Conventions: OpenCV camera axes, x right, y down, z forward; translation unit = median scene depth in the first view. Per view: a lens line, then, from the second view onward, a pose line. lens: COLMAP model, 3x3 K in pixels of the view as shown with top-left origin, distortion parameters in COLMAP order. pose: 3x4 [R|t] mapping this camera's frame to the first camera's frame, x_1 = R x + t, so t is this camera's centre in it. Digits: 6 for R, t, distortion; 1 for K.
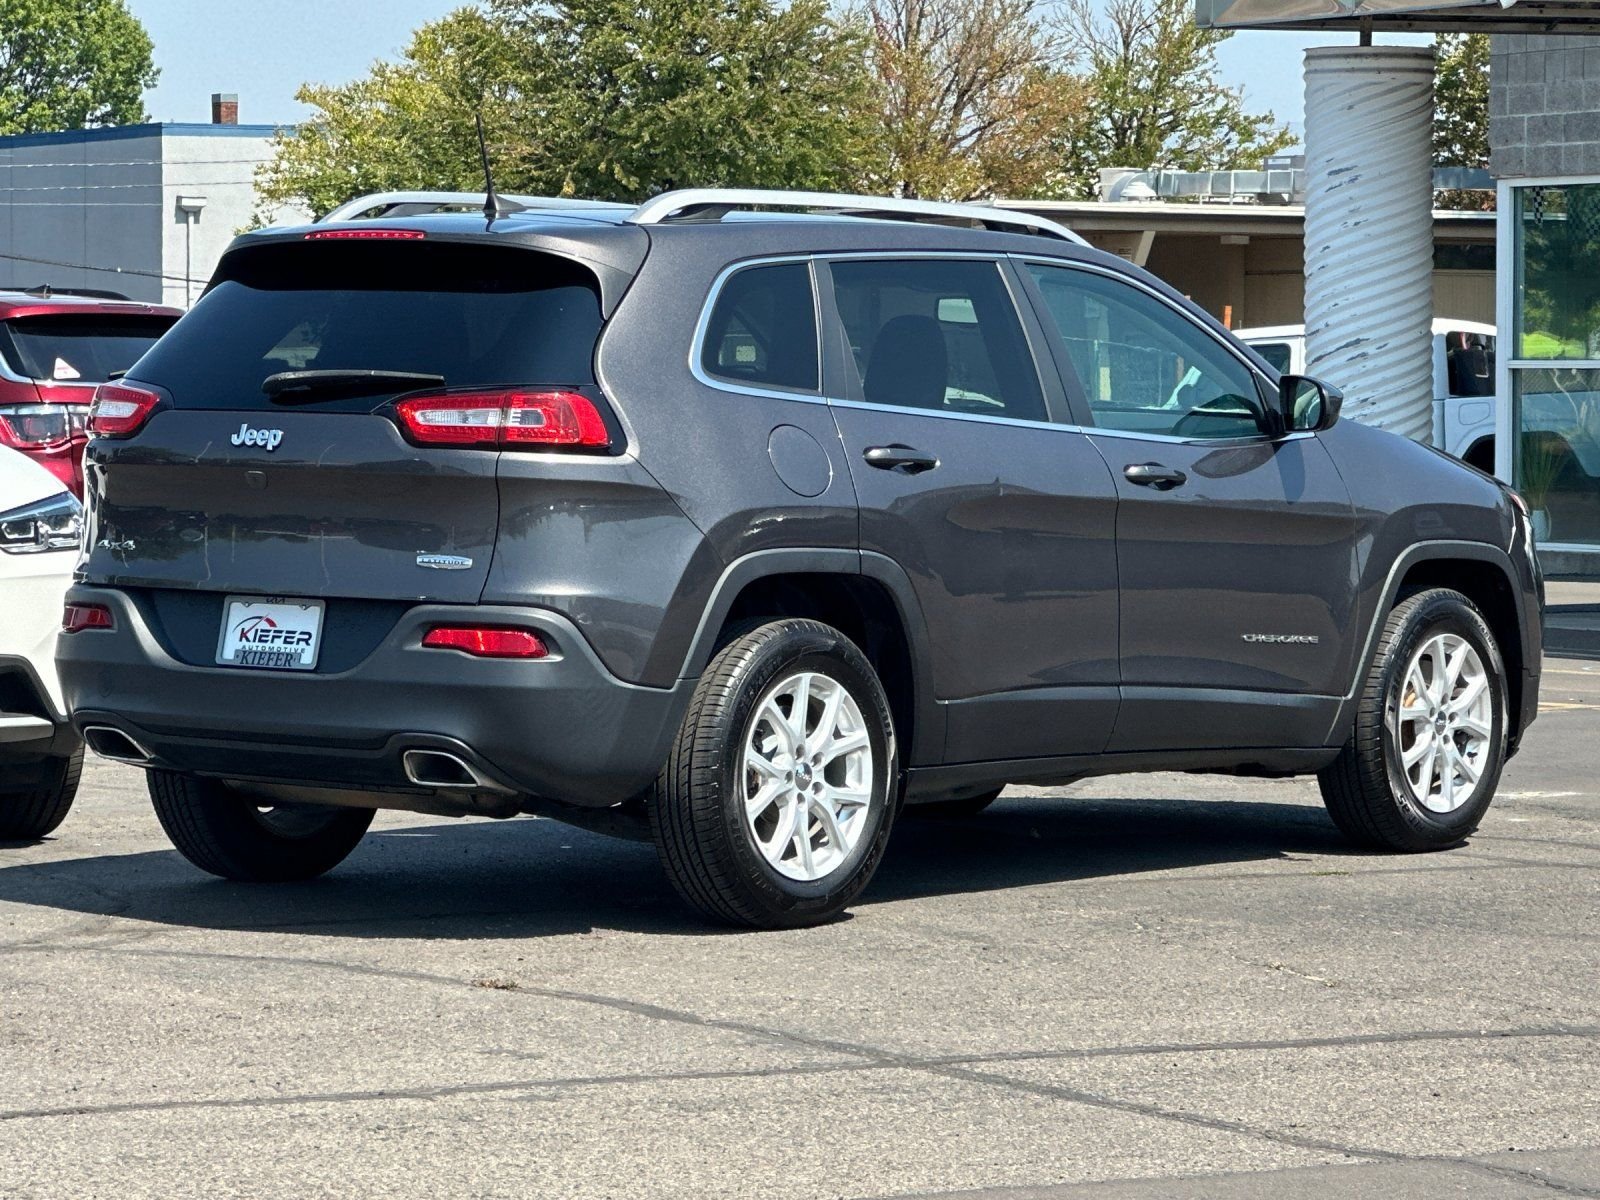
lens RADIAL K [[5487.8, 0, 800.0], [0, 5487.8, 600.0], [0, 0, 1]] dist [-0.088658, -1.341707]
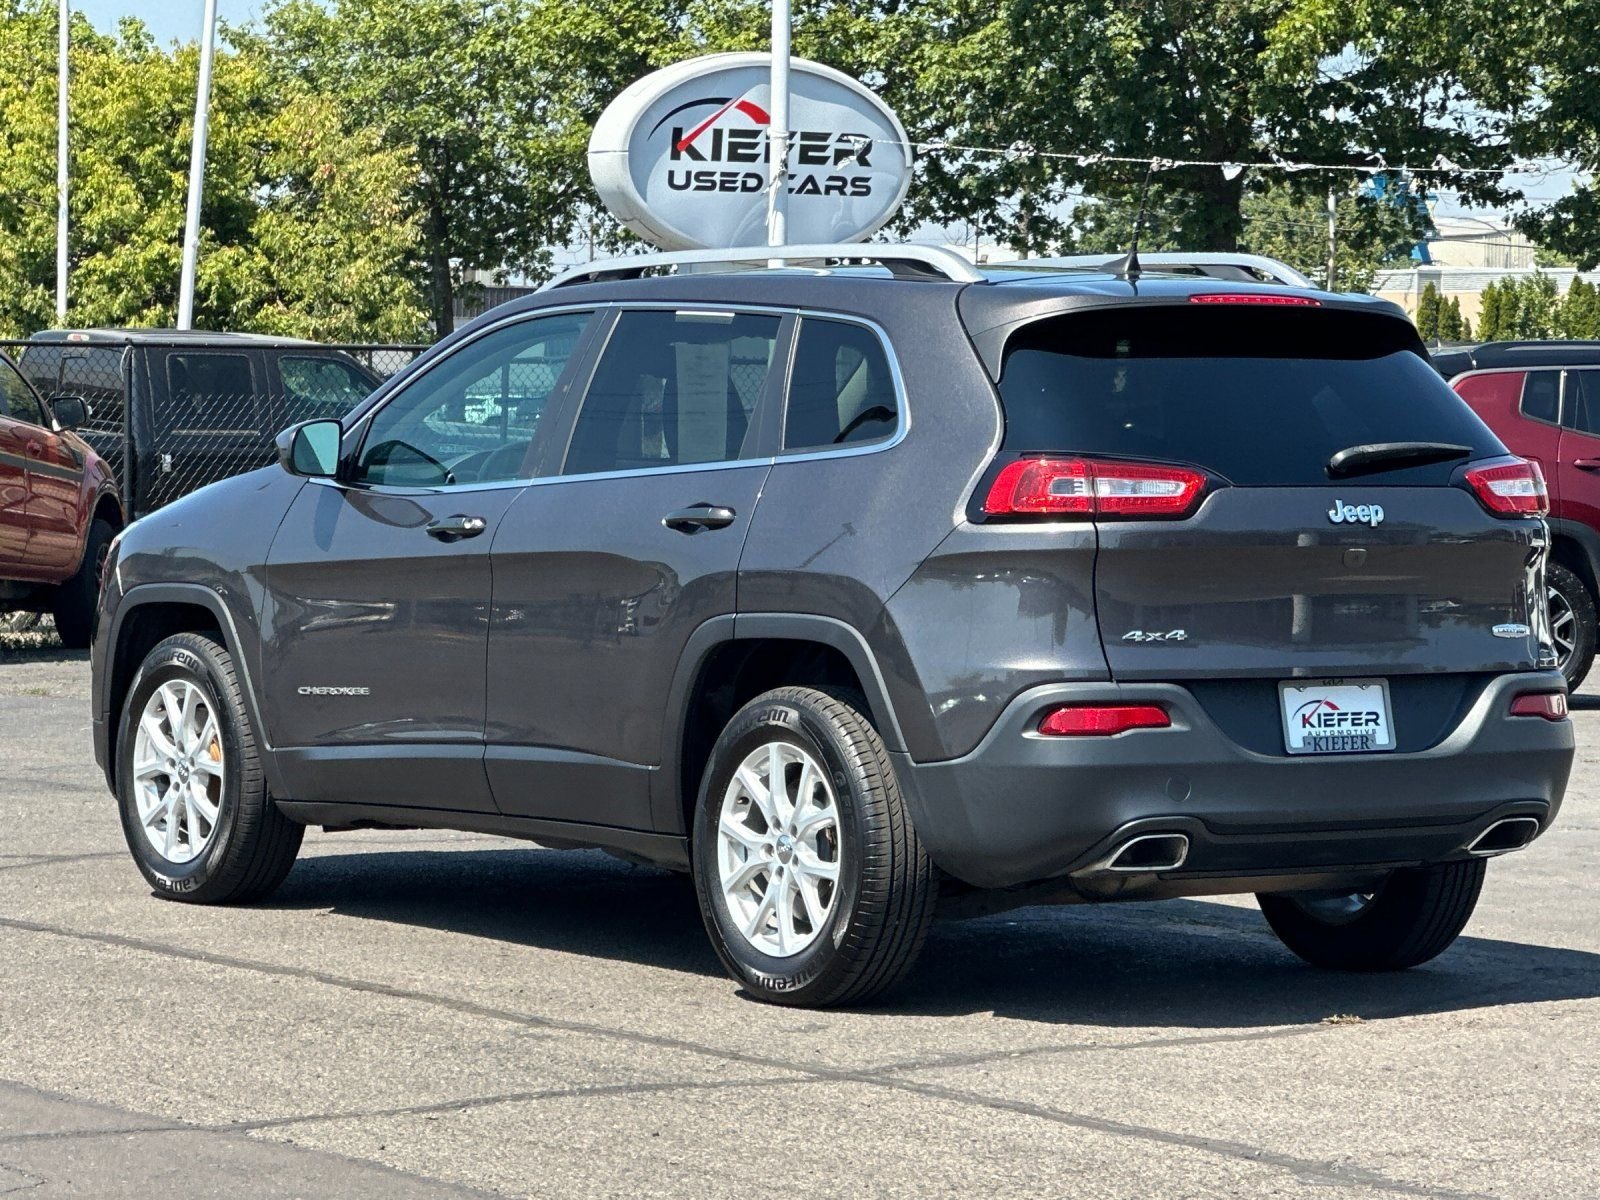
lens RADIAL K [[5487.8, 0, 800.0], [0, 5487.8, 600.0], [0, 0, 1]] dist [-0.088658, -1.341707]
pose [[0.292120, -0.045724, 0.955288, -1.045166], [0.036568, 0.998660, 0.036617, -0.053198], [-0.955682, 0.024236, 0.293400, 0.808733]]
